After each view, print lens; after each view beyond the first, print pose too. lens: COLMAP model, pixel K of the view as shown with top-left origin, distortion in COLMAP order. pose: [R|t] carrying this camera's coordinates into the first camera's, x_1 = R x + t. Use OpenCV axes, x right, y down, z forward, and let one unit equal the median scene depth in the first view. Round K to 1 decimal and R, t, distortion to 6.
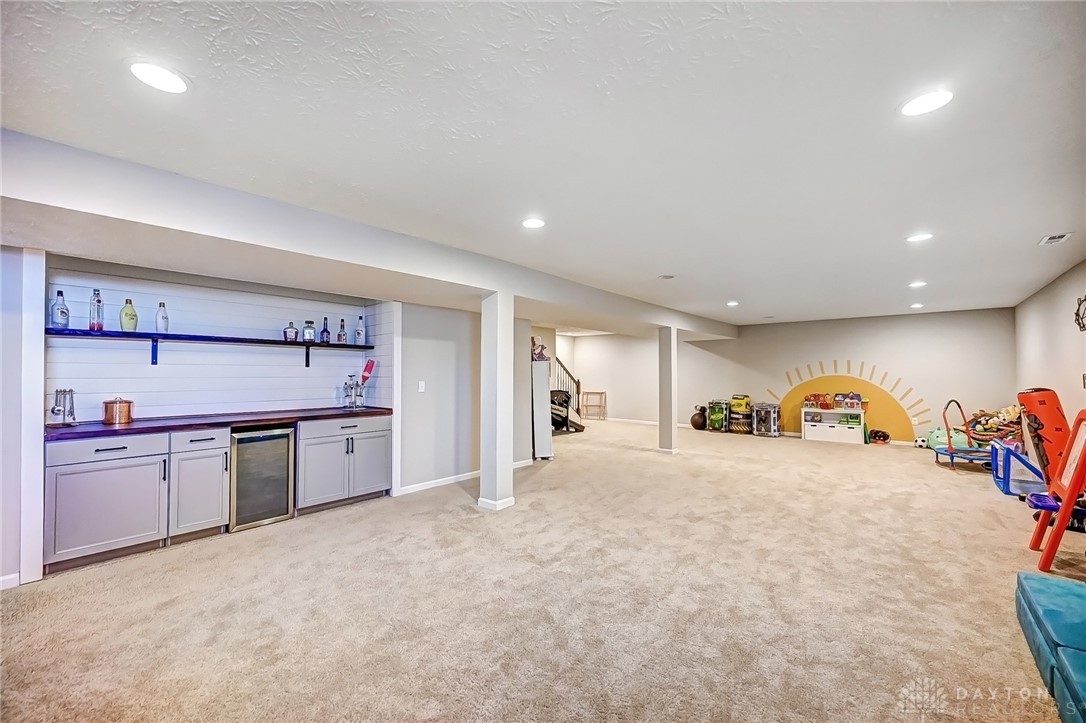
lens RADIAL K [[431.8, 0, 541.6], [0, 431.8, 371.4], [0, 0, 1]] dist [-0.001941, -0.000330]
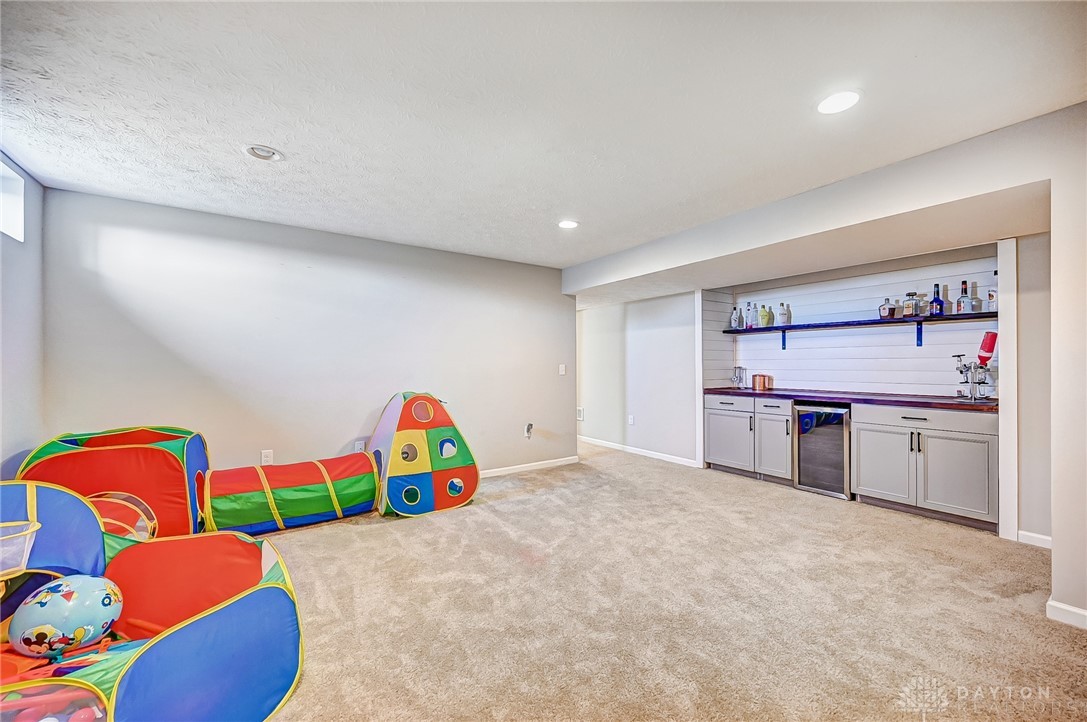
lens RADIAL K [[434.4, 0, 542.1], [0, 434.4, 358.5], [0, 0, 1]] dist [0.003164, 0.000221]
pose [[-0.256133, -0.002389, -0.966639, 0.572998], [0.016213, 0.999846, -0.006767, 0.010094], [0.966505, -0.017406, -0.256055, 0.581519]]
